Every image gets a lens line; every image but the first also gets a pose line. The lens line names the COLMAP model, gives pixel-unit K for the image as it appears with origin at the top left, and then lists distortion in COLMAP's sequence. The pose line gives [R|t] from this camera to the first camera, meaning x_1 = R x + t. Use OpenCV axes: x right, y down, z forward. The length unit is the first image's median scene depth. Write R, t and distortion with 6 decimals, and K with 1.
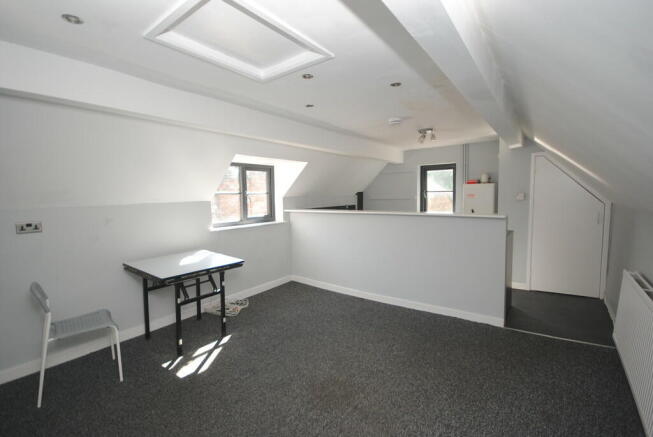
lens RADIAL K [[295.1, 0, 330.4], [0, 295.1, 218.7], [0, 0, 1]] dist [0.001660, 0.000019]
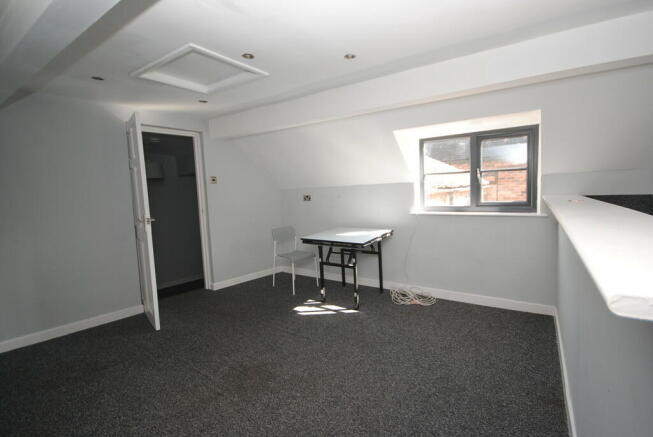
lens RADIAL K [[295.1, 0, 330.4], [0, 295.1, 218.7], [0, 0, 1]] dist [0.001660, 0.000019]
pose [[0.054343, 0.128716, -0.990191, 0.695755], [-0.040528, 0.991124, 0.126613, -0.066639], [0.997700, 0.033250, 0.059077, 0.876517]]
